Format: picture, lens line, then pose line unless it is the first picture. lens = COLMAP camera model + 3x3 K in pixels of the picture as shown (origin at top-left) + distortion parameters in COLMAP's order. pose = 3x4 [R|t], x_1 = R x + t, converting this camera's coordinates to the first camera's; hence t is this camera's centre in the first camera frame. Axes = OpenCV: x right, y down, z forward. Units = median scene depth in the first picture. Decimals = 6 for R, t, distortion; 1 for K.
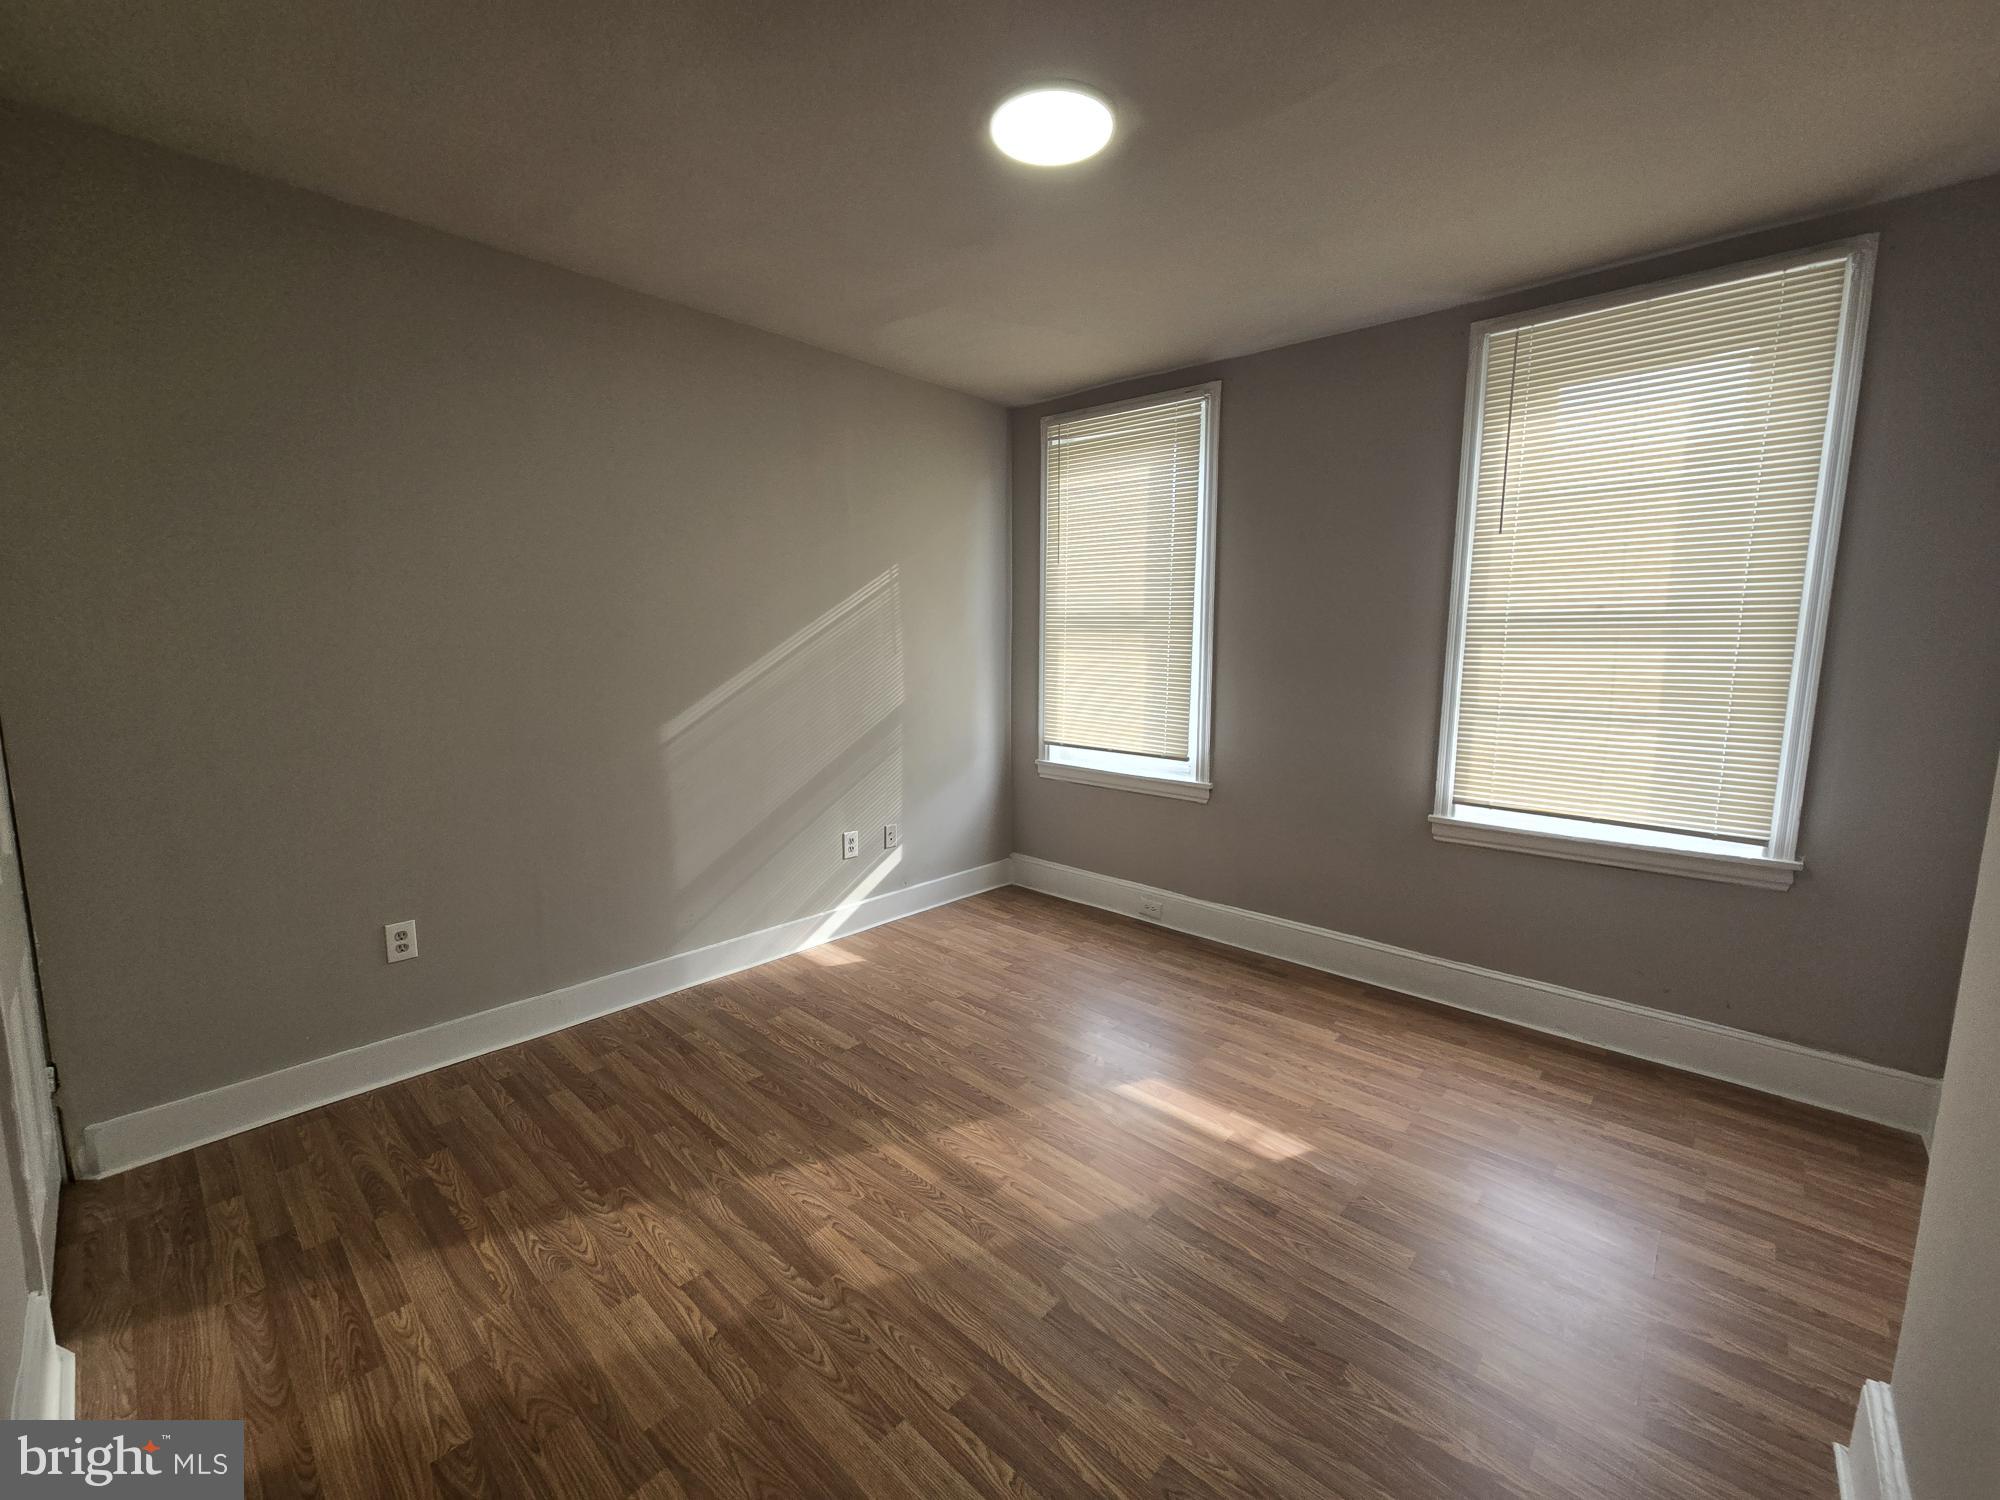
lens RADIAL K [[821.7, 0, 998.2], [0, 821.7, 749.5], [0, 0, 1]] dist [-0.002504, 0.002079]
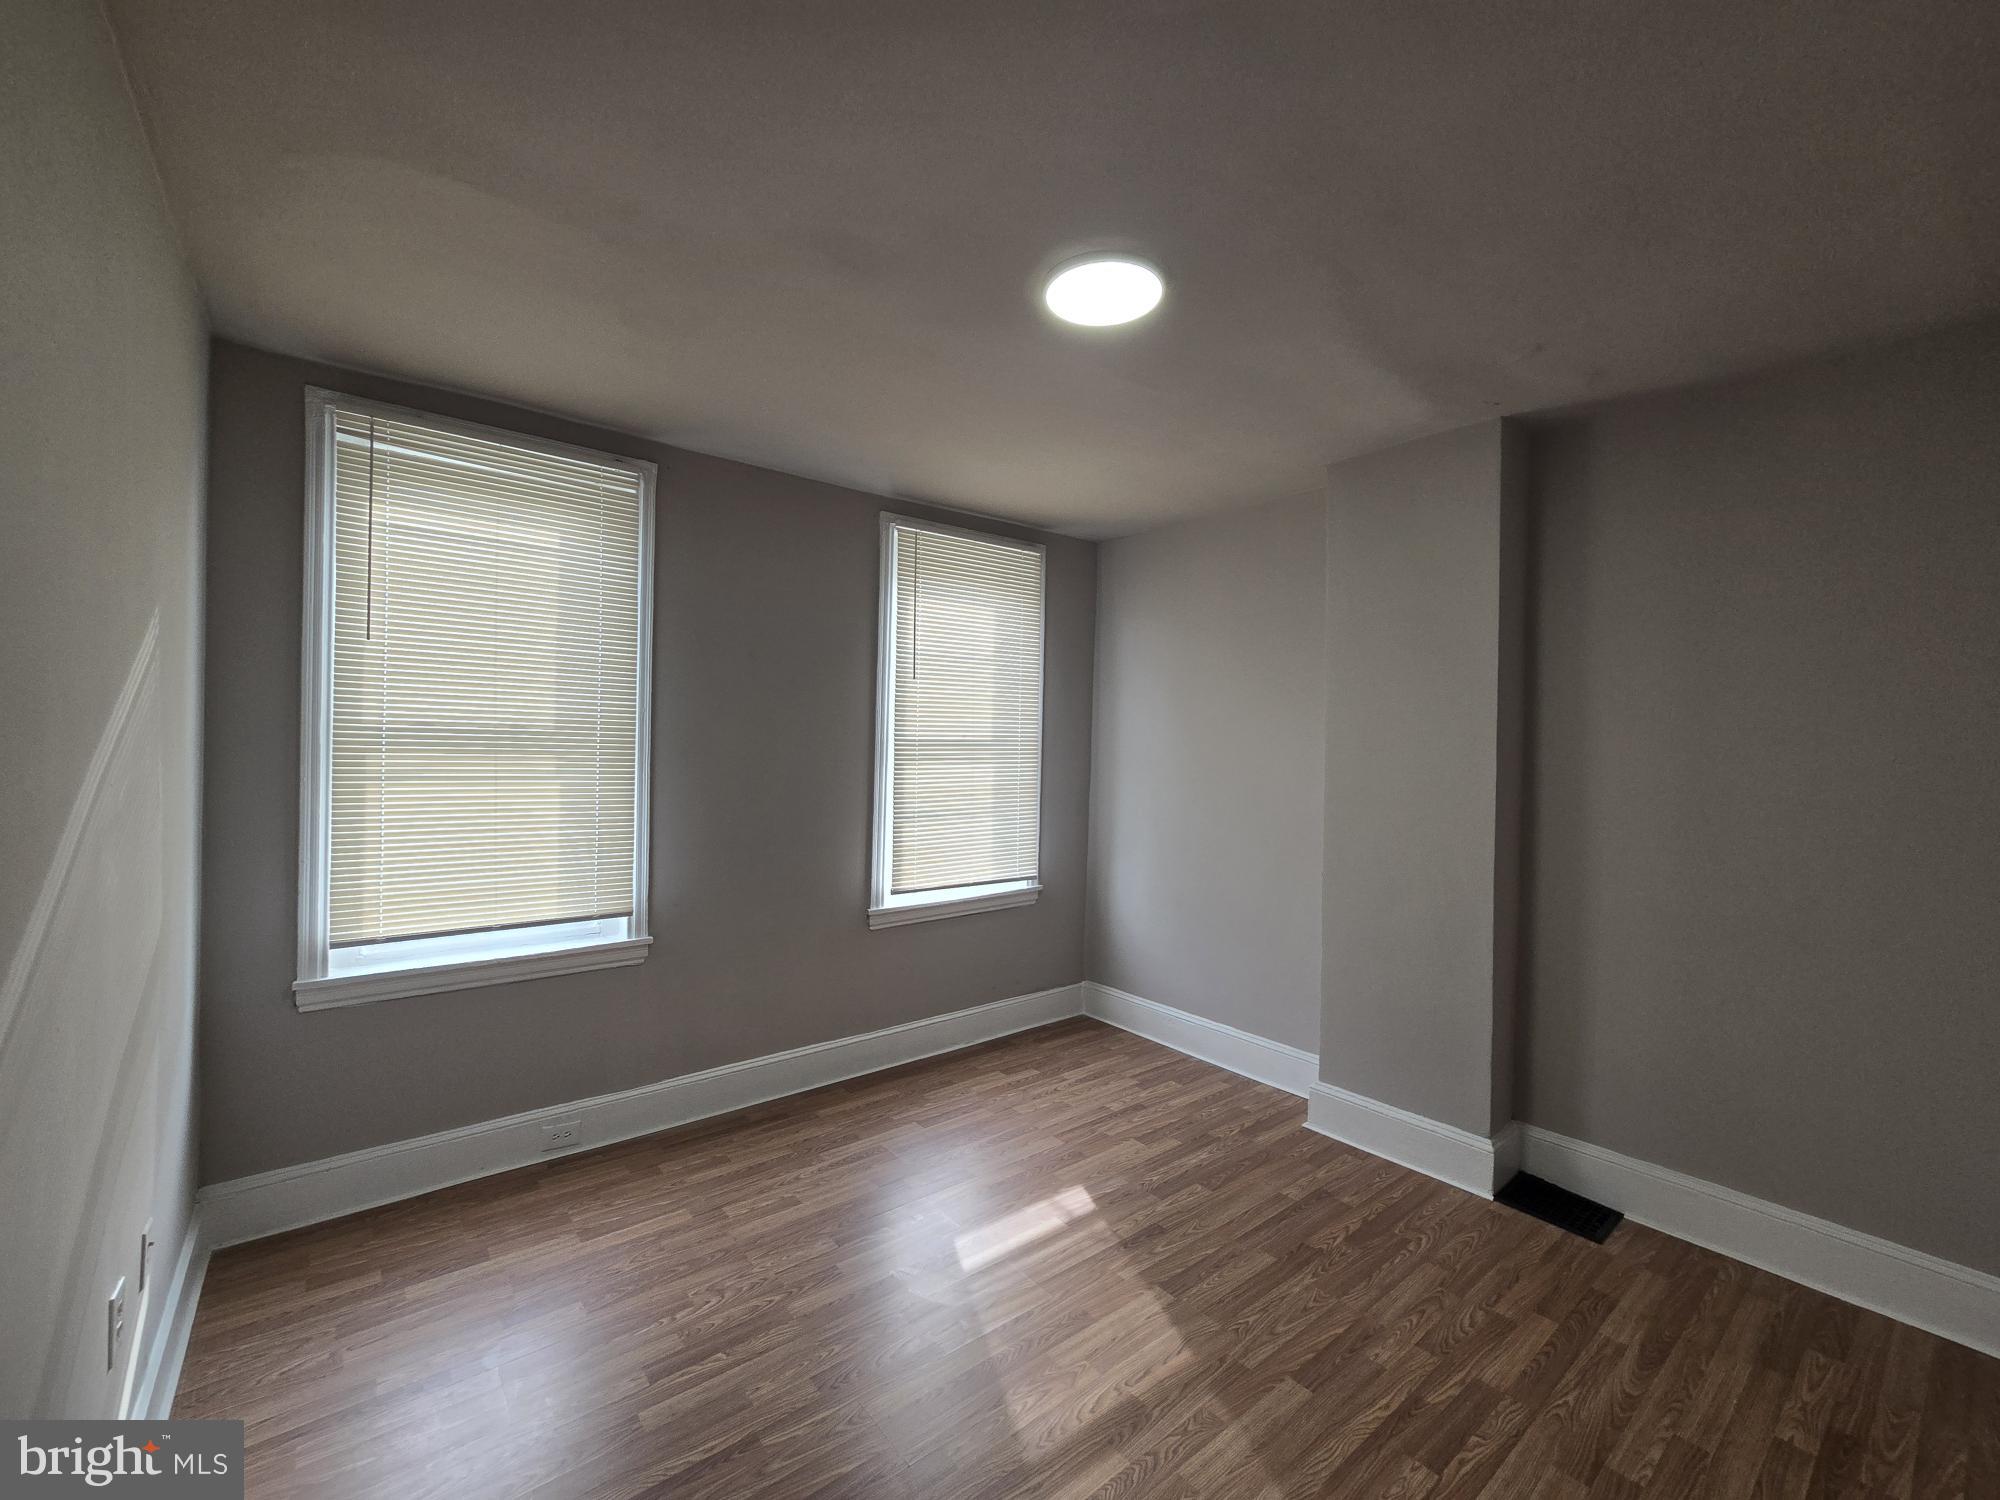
lens RADIAL K [[821.7, 0, 996.3], [0, 821.7, 751.3], [0, 0, 1]] dist [-0.002504, 0.002079]
pose [[0.154436, -0.010101, 0.987951, -0.626913], [0.125205, 0.992086, -0.009428, -0.115180], [-0.980037, 0.125152, 0.154479, 0.655899]]
